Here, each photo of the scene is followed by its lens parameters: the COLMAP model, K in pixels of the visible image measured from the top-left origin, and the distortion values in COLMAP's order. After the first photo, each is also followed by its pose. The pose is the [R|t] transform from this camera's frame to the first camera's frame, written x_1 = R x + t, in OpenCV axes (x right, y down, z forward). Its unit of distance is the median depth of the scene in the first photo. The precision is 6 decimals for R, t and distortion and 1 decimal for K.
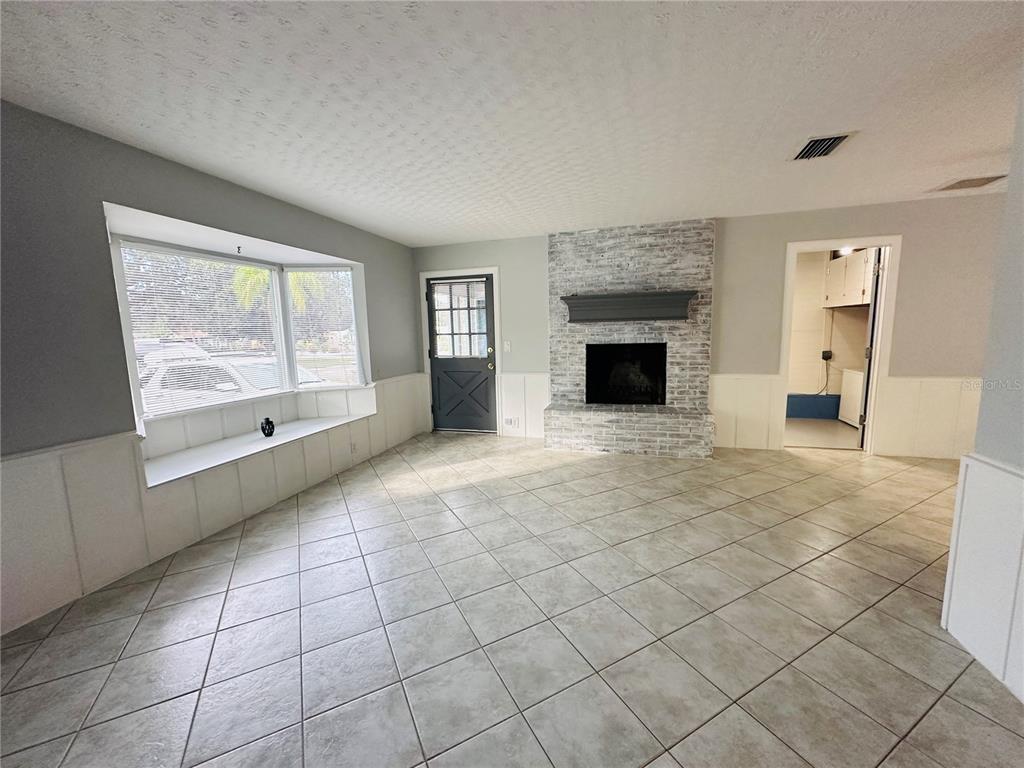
lens RADIAL K [[407.2, 0, 512.0], [0, 407.2, 383.2], [0, 0, 1]] dist [0.001072, -0.000056]
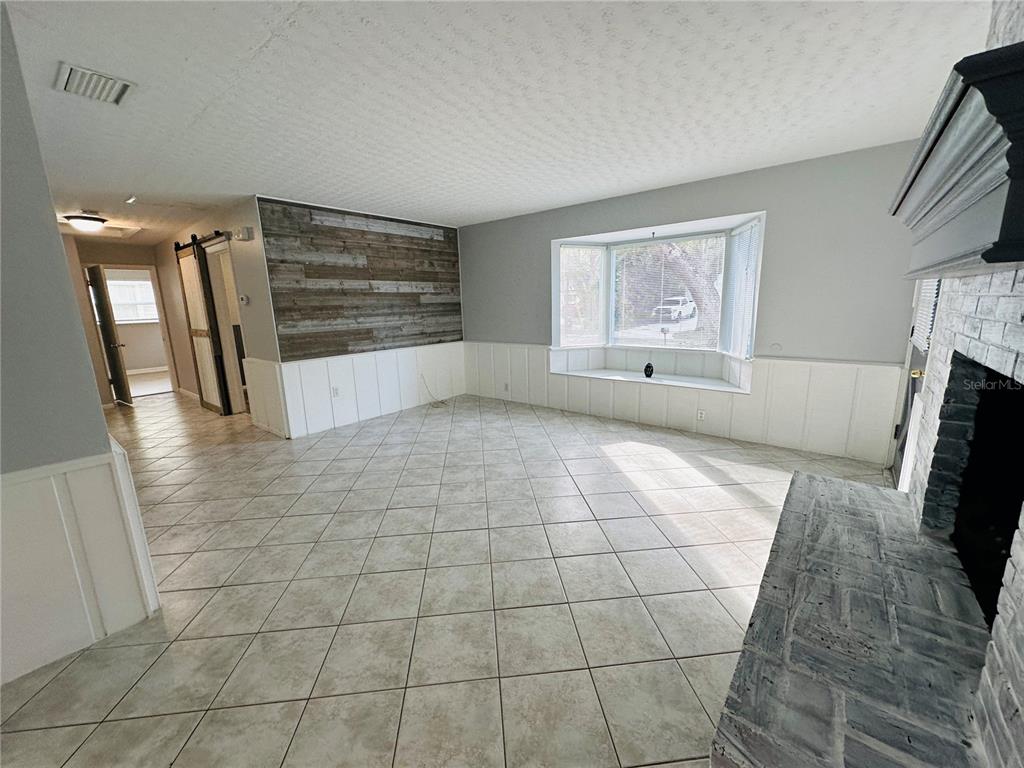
lens RADIAL K [[407.2, 0, 512.1], [0, 407.2, 383.8], [0, 0, 1]] dist [0.001072, -0.000056]
pose [[-0.380192, 0.216368, -0.899243, 0.623848], [-0.082449, 0.960453, 0.265954, -0.134081], [0.921225, 0.175255, -0.347318, 0.860108]]
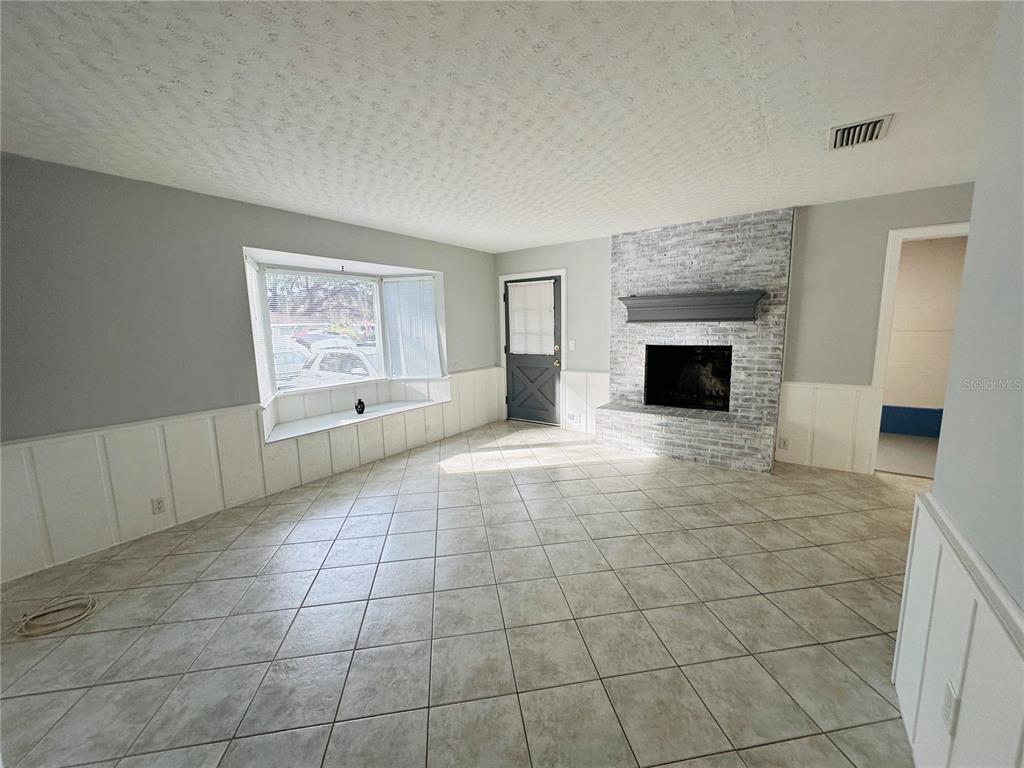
lens RADIAL K [[407.2, 0, 512.3], [0, 407.2, 382.9], [0, 0, 1]] dist [0.001072, -0.000056]
pose [[0.946869, 0.051227, -0.317514, 0.206589], [-0.043985, 0.998583, 0.029939, -0.020119], [0.318598, -0.014382, 0.947781, -0.045790]]
